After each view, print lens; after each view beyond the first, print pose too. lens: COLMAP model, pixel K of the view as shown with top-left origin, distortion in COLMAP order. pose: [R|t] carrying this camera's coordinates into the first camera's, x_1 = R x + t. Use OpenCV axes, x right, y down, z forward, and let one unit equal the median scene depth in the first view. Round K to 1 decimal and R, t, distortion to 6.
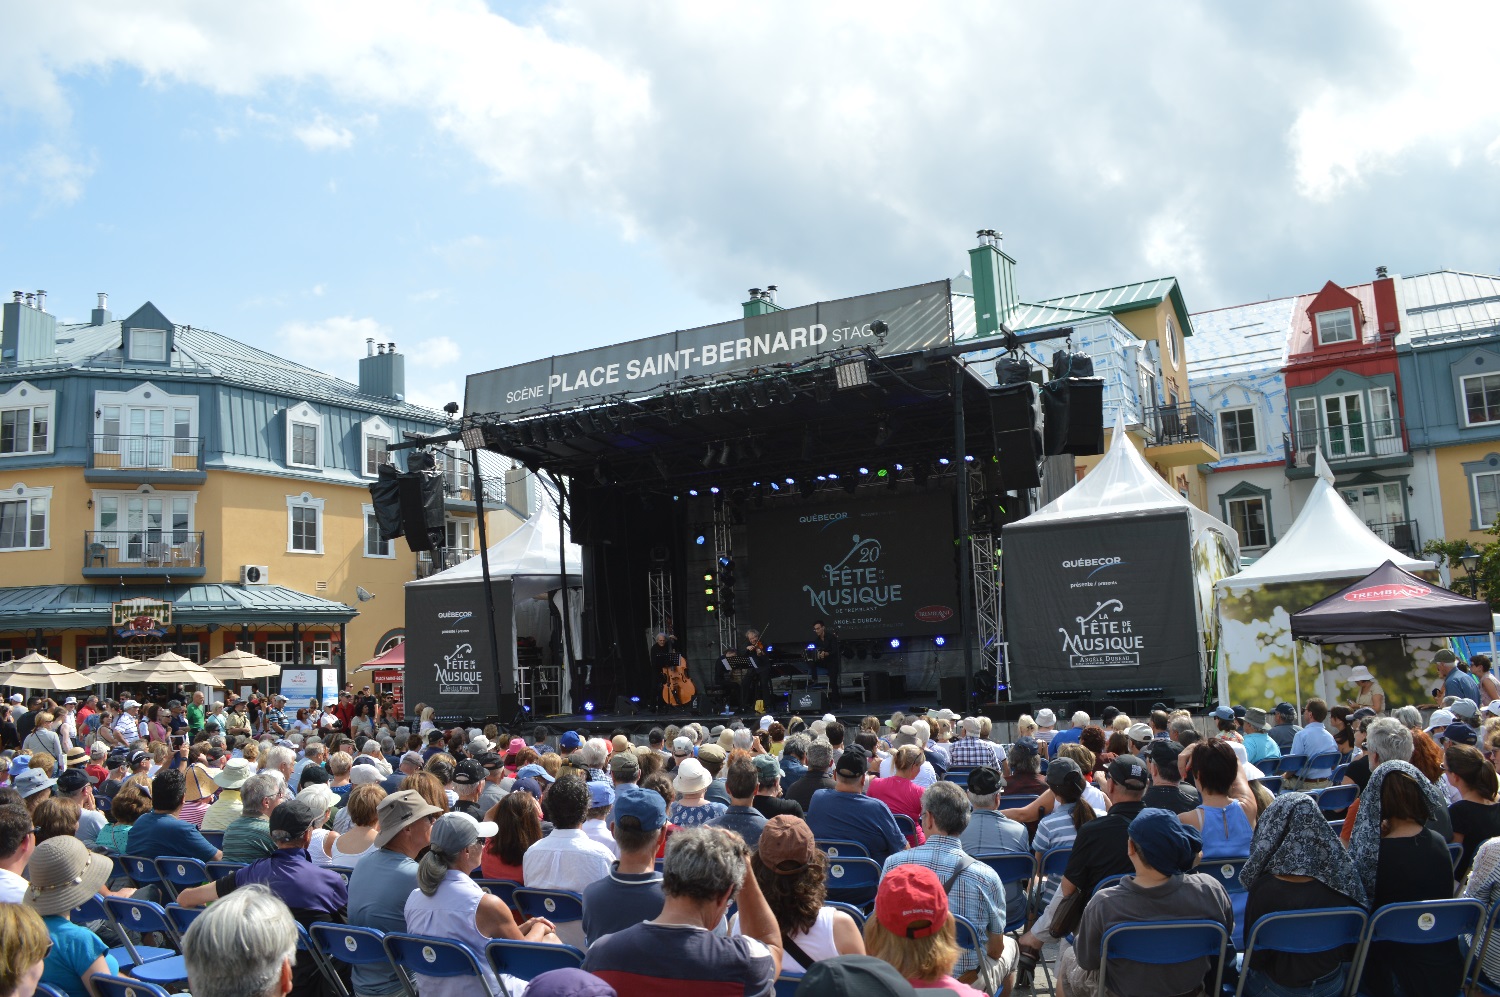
lens RADIAL K [[1200.8, 0, 750.0], [0, 1200.8, 498.5], [0, 0, 1]] dist [-0.081439, 0.012927]
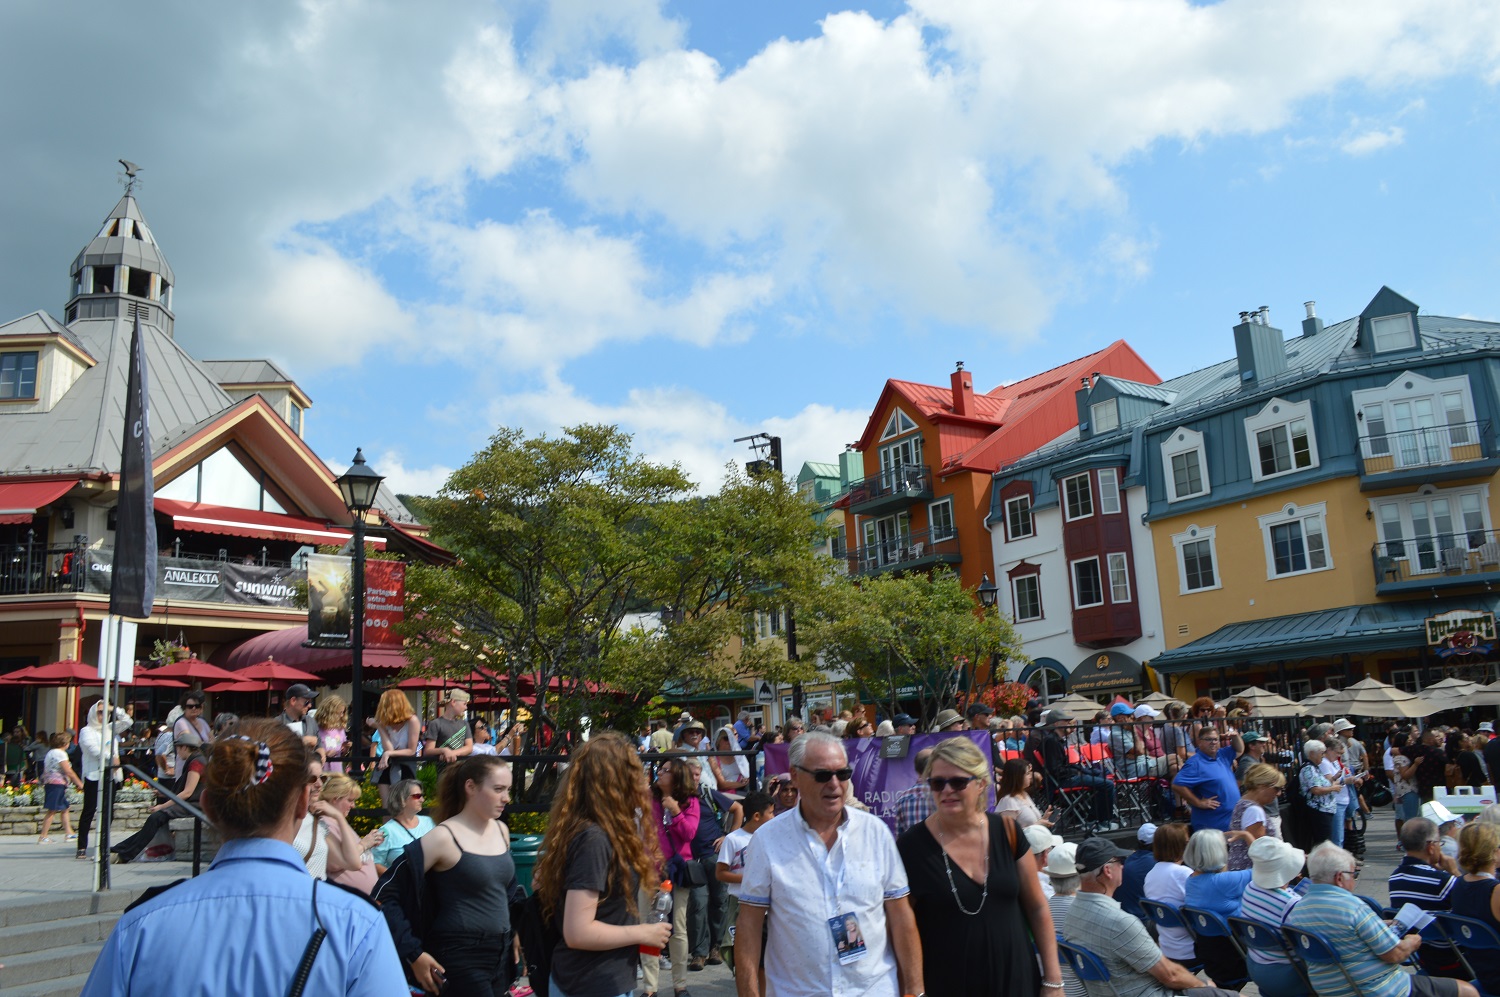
lens RADIAL K [[1200.8, 0, 750.0], [0, 1200.8, 498.5], [0, 0, 1]] dist [-0.081439, 0.012927]
pose [[0.631825, -0.149257, -0.760605, -0.170431], [0.125936, 0.988014, -0.089269, 0.013084], [0.764812, -0.039385, 0.643048, 0.046844]]
